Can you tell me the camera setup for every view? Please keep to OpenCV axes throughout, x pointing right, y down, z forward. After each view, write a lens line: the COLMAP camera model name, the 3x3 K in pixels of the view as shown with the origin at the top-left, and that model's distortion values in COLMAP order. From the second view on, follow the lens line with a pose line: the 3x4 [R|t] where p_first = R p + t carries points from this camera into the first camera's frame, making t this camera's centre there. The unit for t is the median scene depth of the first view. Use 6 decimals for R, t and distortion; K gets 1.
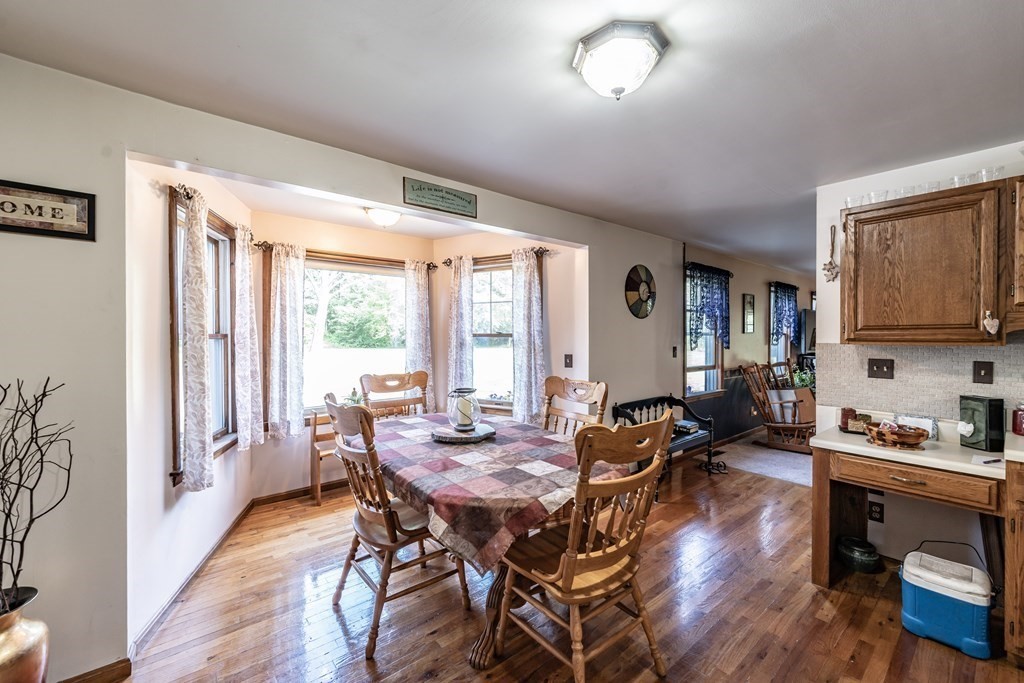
lens RADIAL K [[417.3, 0, 510.2], [0, 417.3, 339.4], [0, 0, 1]] dist [-0.001662, 0.000439]
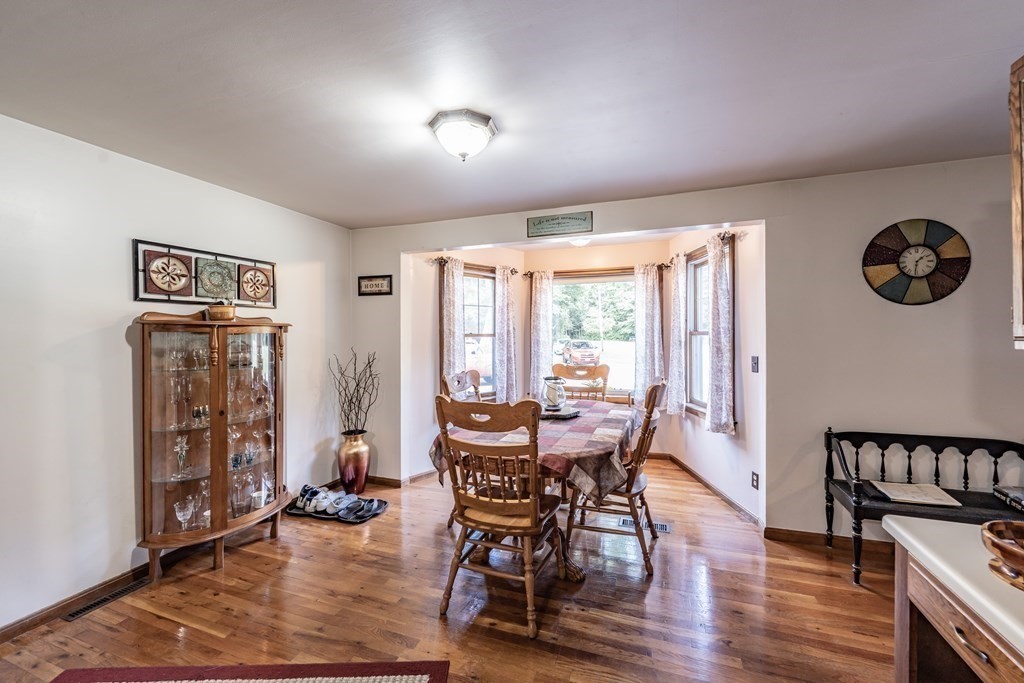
lens RADIAL K [[417.3, 0, 507.4], [0, 417.3, 337.7], [0, 0, 1]] dist [-0.001662, 0.000439]
pose [[0.499629, 0.002675, -0.866235, 0.666936], [-0.003302, 0.999994, 0.001183, 0.000265], [0.866233, 0.002269, 0.499635, 0.193420]]
